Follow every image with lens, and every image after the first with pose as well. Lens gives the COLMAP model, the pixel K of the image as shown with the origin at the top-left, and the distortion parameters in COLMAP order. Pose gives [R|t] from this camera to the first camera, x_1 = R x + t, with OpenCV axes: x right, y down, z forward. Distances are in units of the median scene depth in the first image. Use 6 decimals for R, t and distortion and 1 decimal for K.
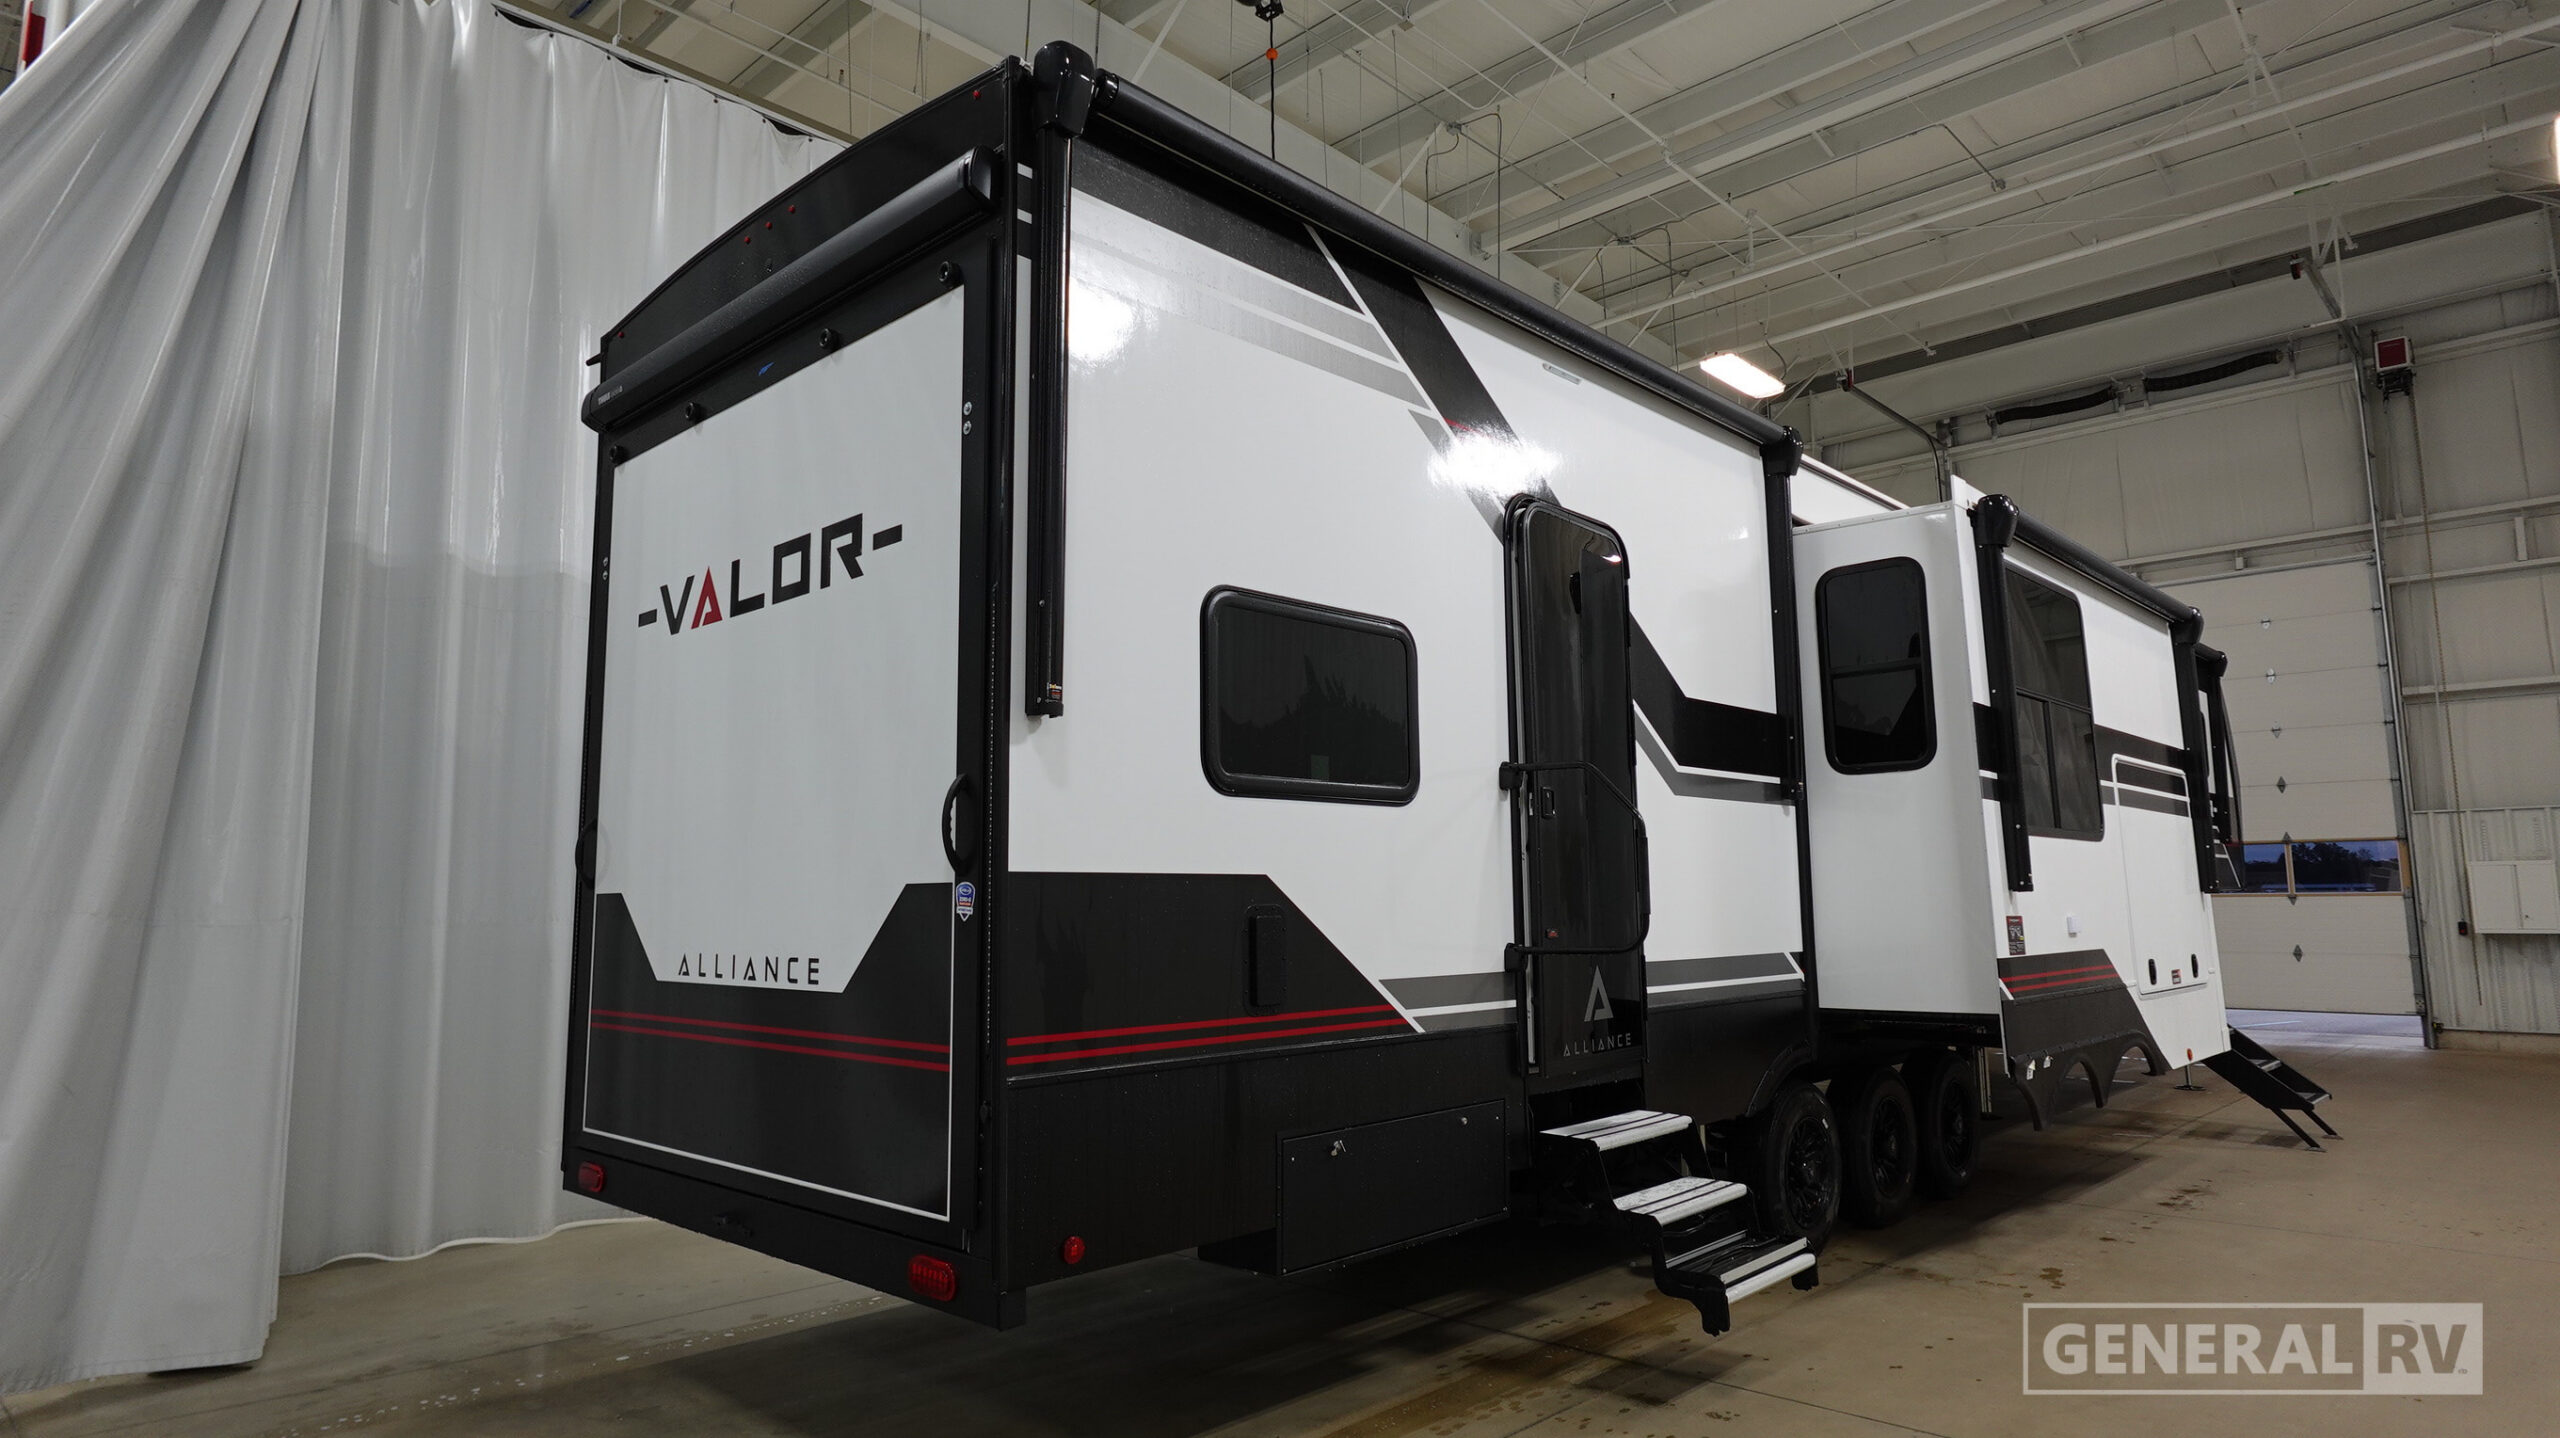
lens RADIAL K [[1448.3, 0, 1280.0], [0, 1448.3, 719.0], [0, 0, 1]] dist [-0.001513, 0.001646]
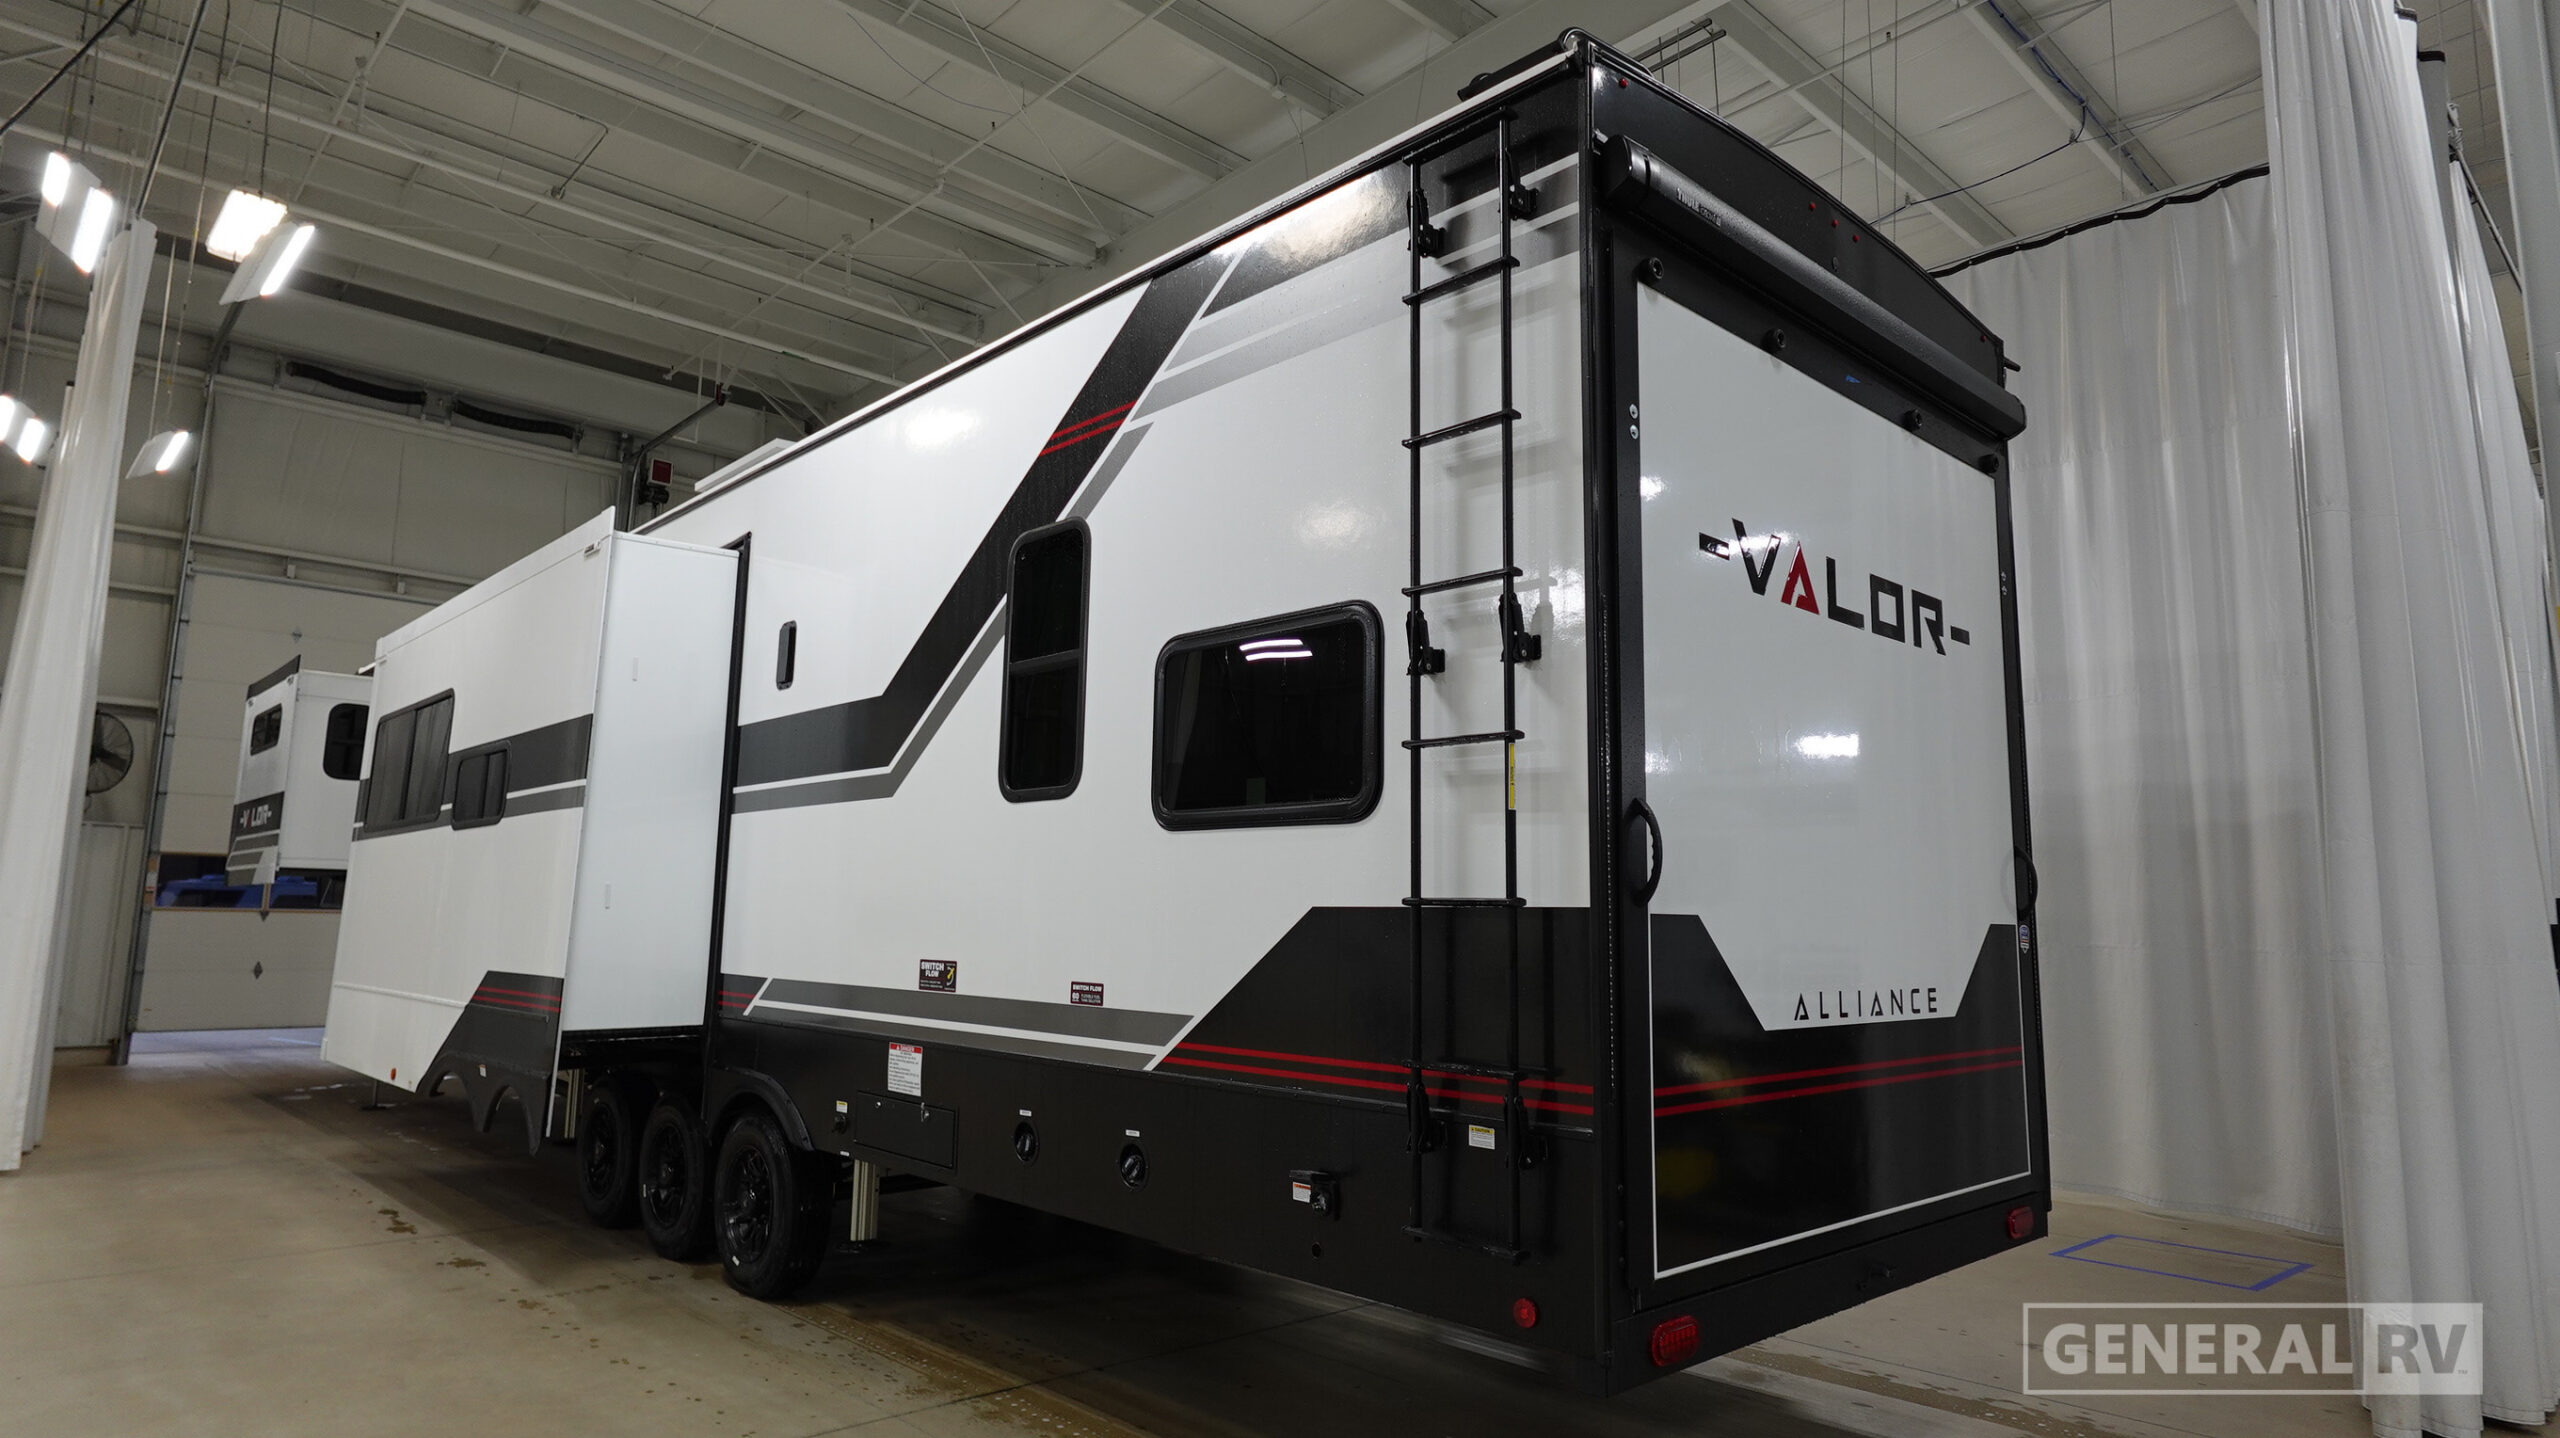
lens RADIAL K [[1448.3, 0, 1280.0], [0, 1448.3, 719.0], [0, 0, 1]] dist [-0.001513, 0.001646]
pose [[0.053765, 0.152029, 0.986913, -1.246411], [-0.143993, 0.979193, -0.142995, 0.165946], [-0.988117, -0.134420, 0.074537, 1.227731]]
